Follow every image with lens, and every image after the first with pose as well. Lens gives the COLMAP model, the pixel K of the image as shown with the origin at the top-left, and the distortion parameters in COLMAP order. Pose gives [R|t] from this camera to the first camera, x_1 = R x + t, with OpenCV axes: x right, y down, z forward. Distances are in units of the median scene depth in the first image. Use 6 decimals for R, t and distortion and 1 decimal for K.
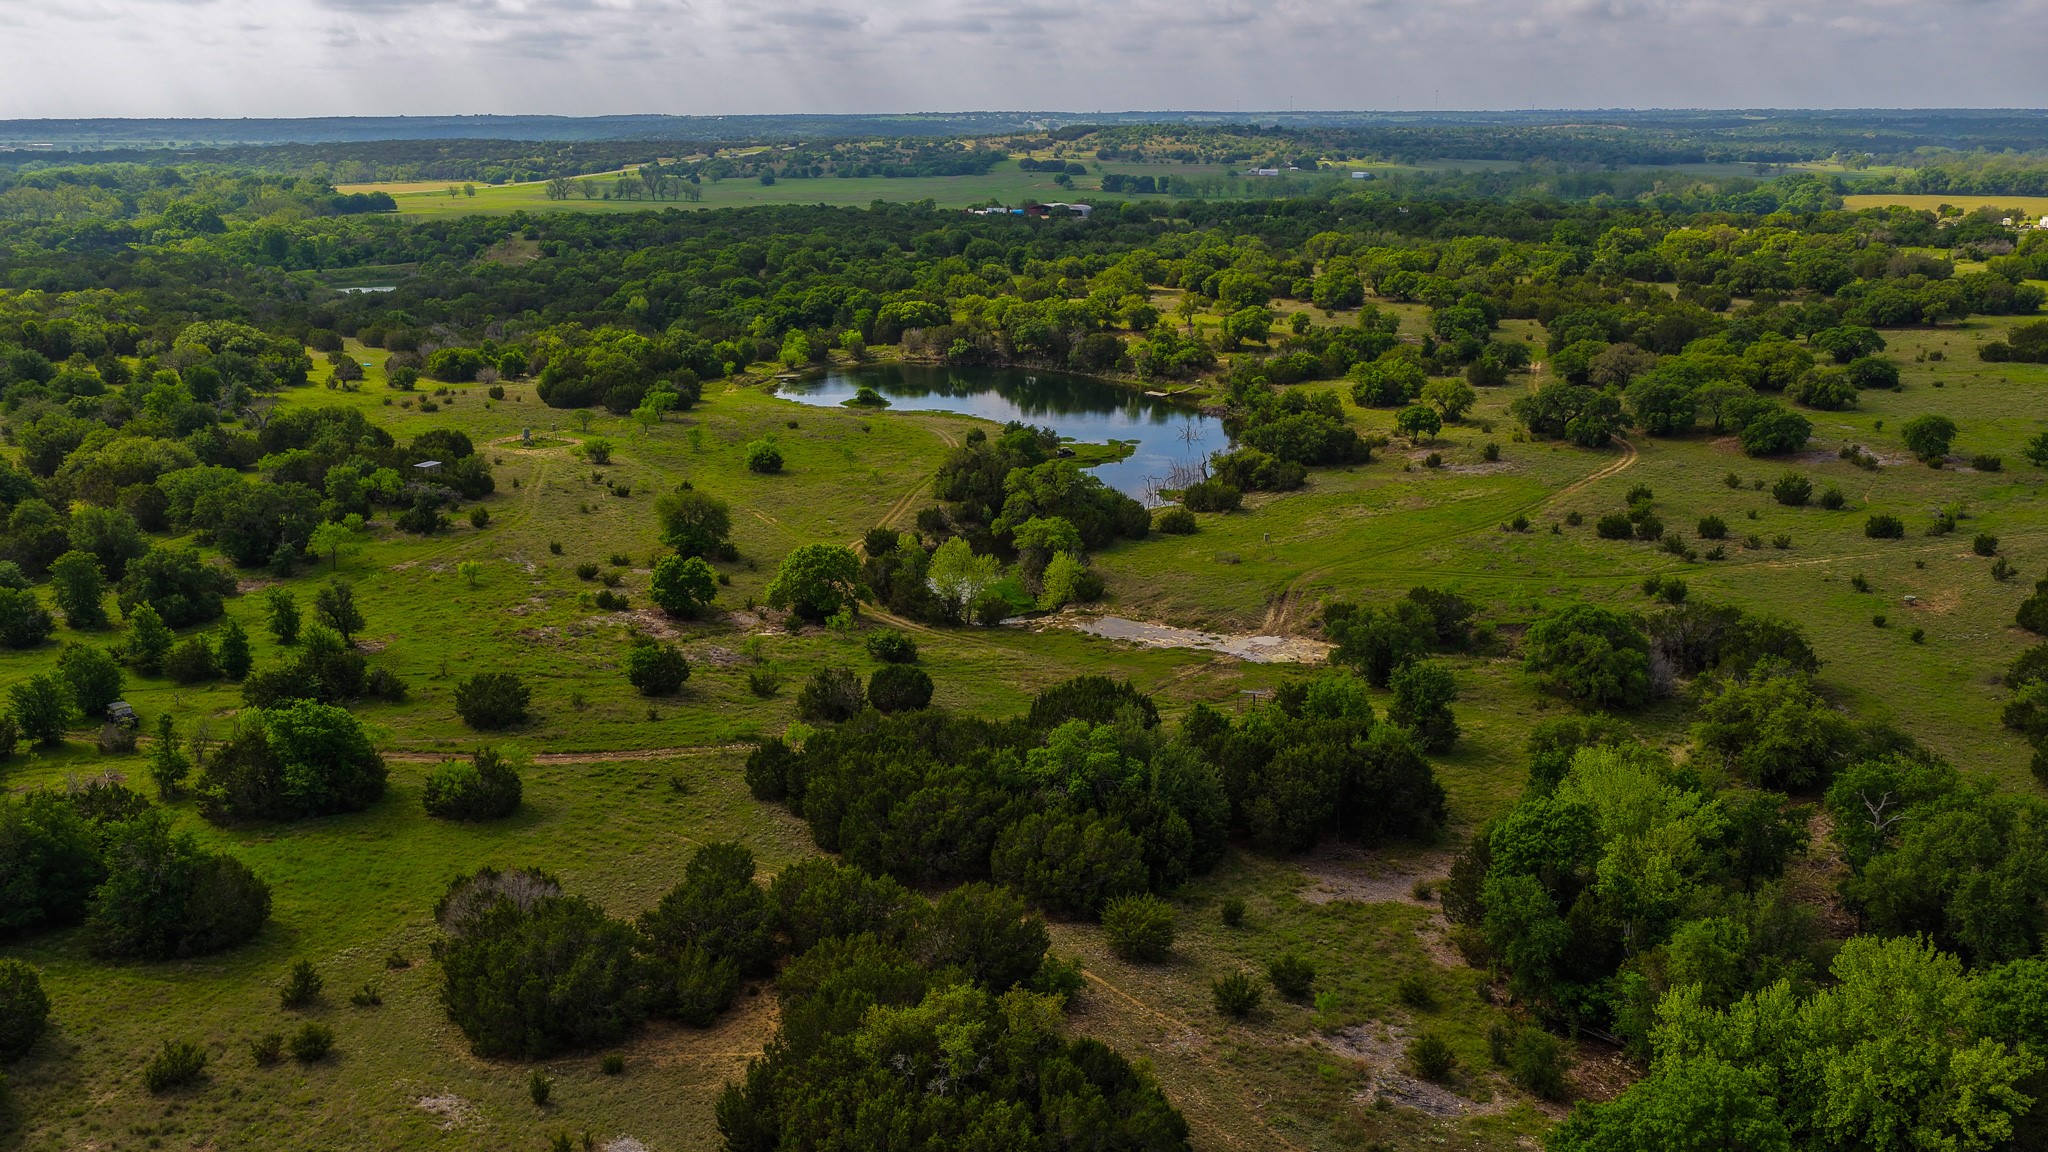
lens RADIAL K [[1700.9, 0, 1028.5], [0, 1700.9, 578.5], [0, 0, 1]] dist [-0.010444, 0.020132]
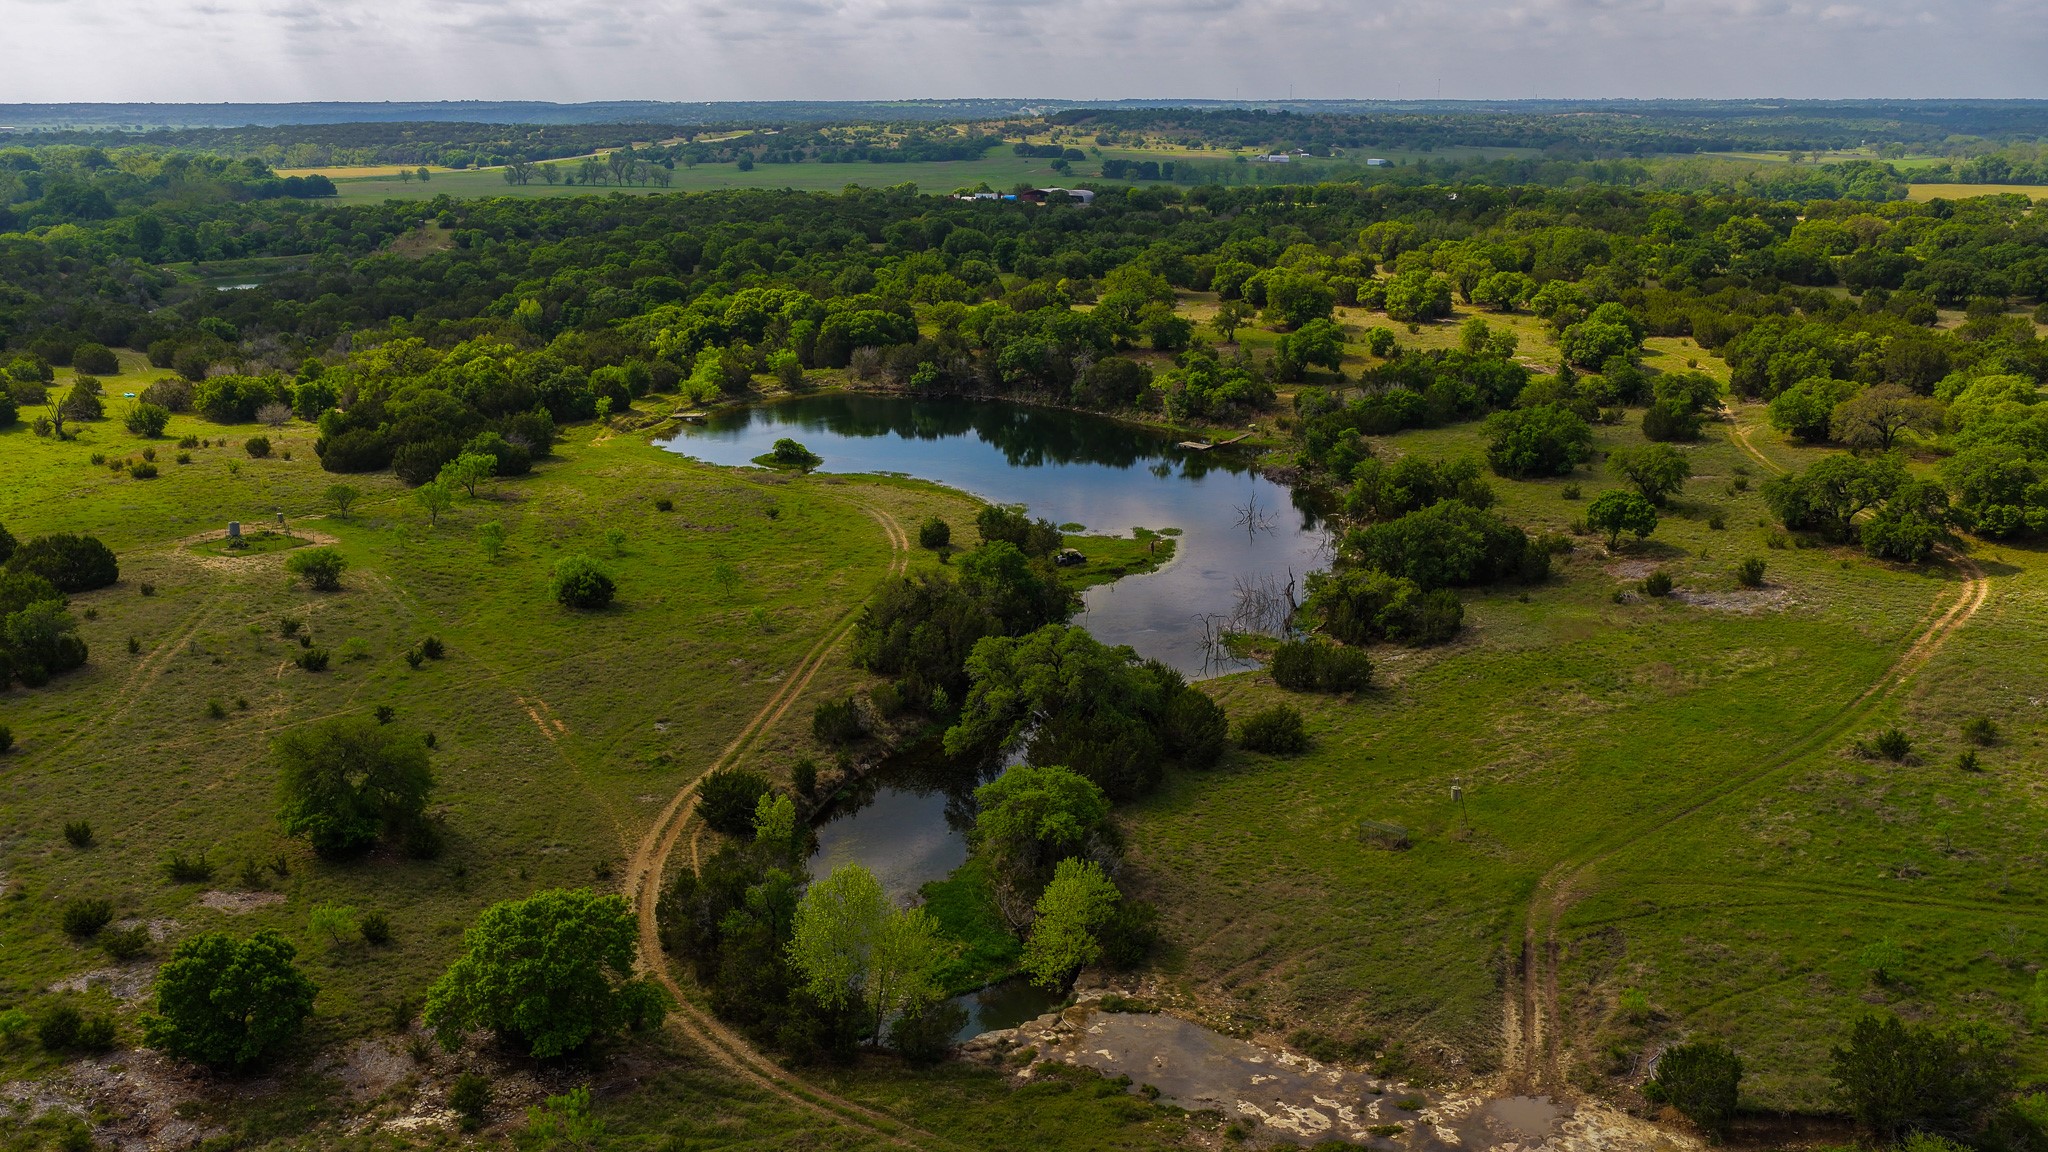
lens RADIAL K [[1700.9, 0, 1018.6], [0, 1700.9, 573.5], [0, 0, 1]] dist [-0.010444, 0.020132]
pose [[0.999990, 0.003658, -0.002654, 0.002230], [-0.003650, 0.999989, 0.002963, -0.046010], [0.002664, -0.002953, 0.999992, 0.229889]]
